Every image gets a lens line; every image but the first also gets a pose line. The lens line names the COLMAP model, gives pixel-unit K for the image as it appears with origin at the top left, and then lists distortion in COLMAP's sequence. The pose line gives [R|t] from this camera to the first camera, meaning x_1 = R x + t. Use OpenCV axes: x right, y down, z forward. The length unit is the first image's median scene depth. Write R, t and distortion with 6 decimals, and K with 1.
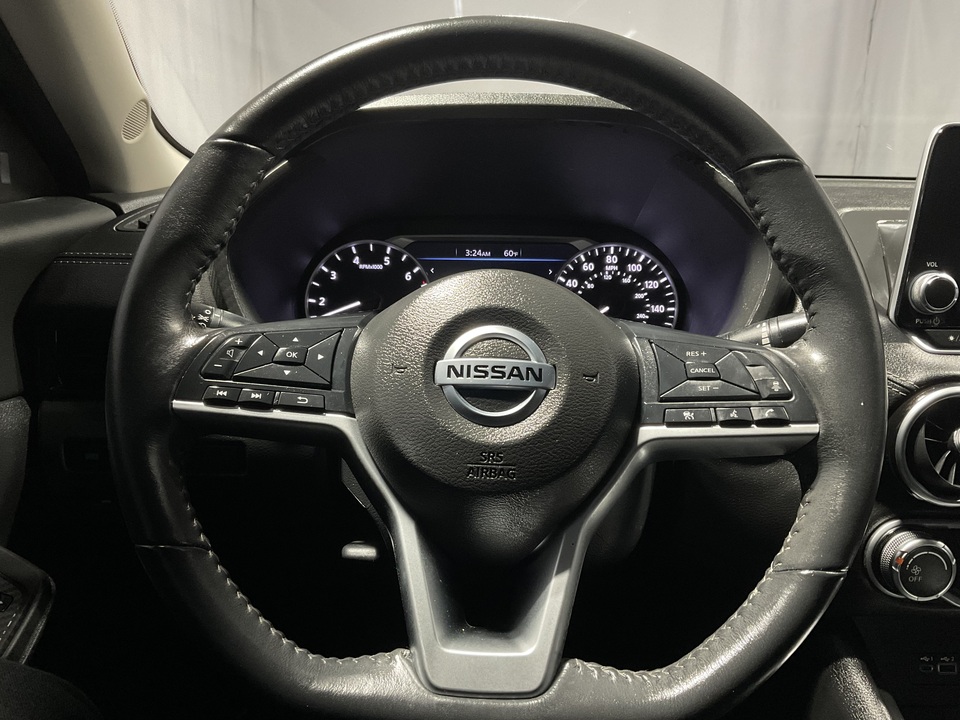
lens RADIAL K [[806.3, 0, 480.0], [0, 806.3, 360.0], [0, 0, 1]] dist [0.101838, -0.195555]
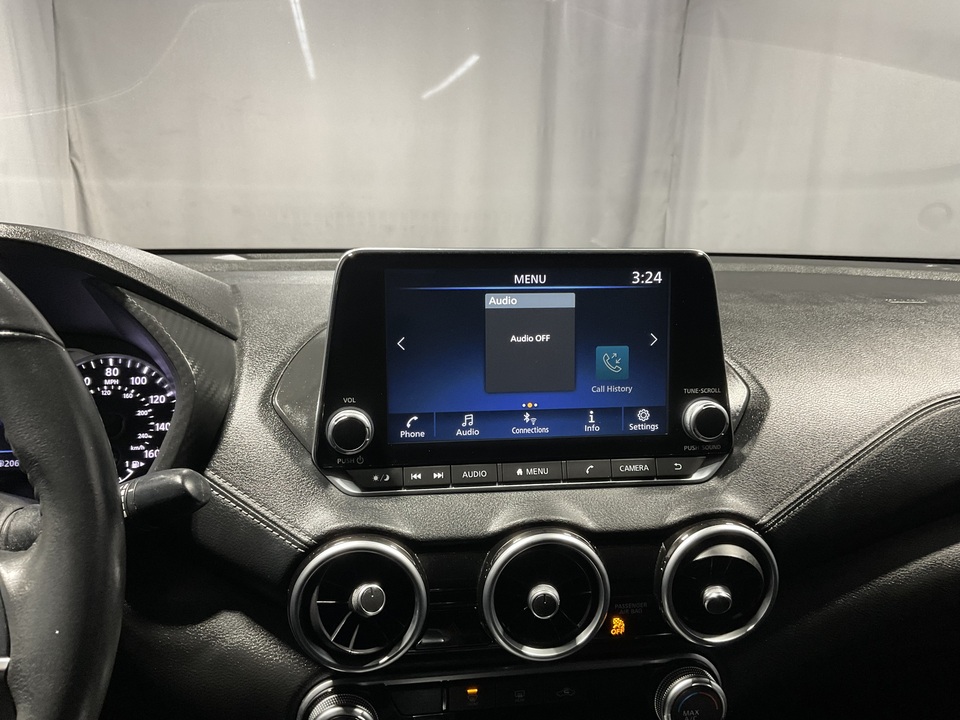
lens RADIAL K [[806.3, 0, 480.0], [0, 806.3, 360.0], [0, 0, 1]] dist [0.101838, -0.195555]
pose [[0.987583, -0.033239, 0.153540, 0.429264], [0.036423, 0.999175, -0.017973, -0.107937], [-0.152816, 0.023342, 0.987979, 0.053921]]
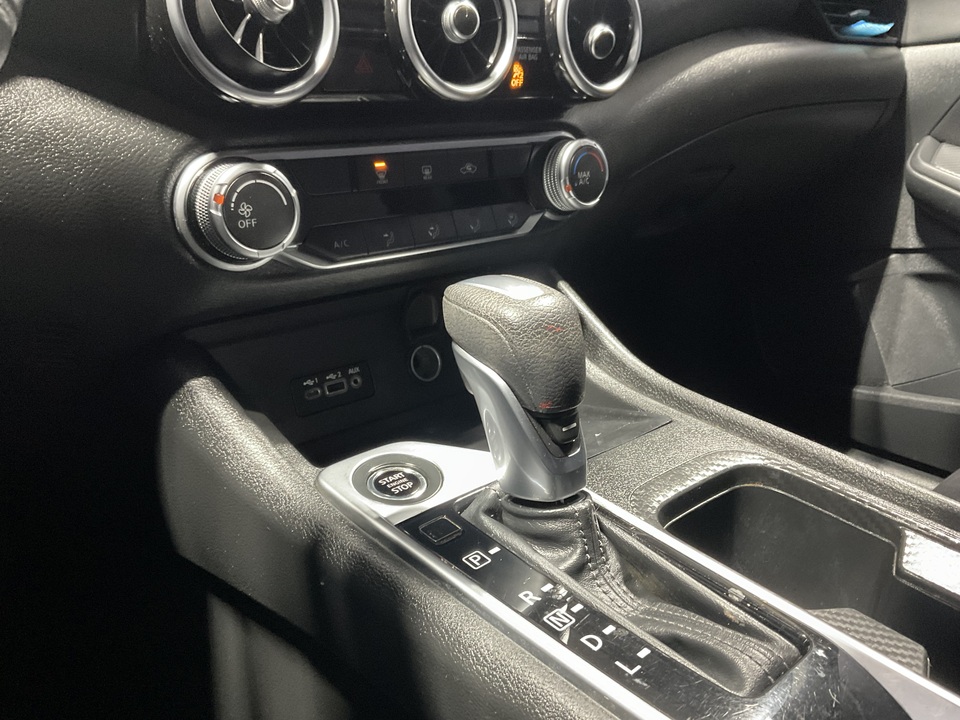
lens RADIAL K [[806.3, 0, 480.0], [0, 806.3, 360.0], [0, 0, 1]] dist [0.101838, -0.195555]
pose [[0.750571, -0.231678, 0.618844, 0.173551], [0.160477, 0.972394, 0.169402, 0.221956], [-0.641007, -0.027838, 0.767030, 0.261297]]
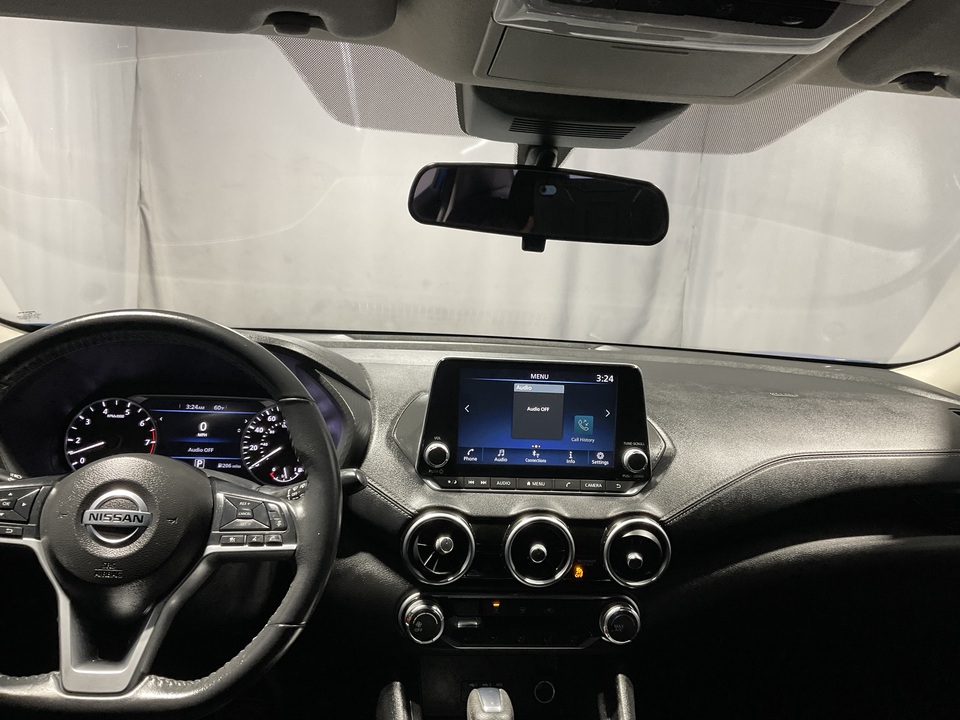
lens RADIAL K [[806.3, 0, 480.0], [0, 806.3, 360.0], [0, 0, 1]] dist [0.101838, -0.195555]
pose [[0.991872, 0.026244, 0.124504, 0.327180], [-0.016890, 0.996996, -0.075593, -0.117714], [-0.126113, 0.072876, 0.989335, -0.526822]]
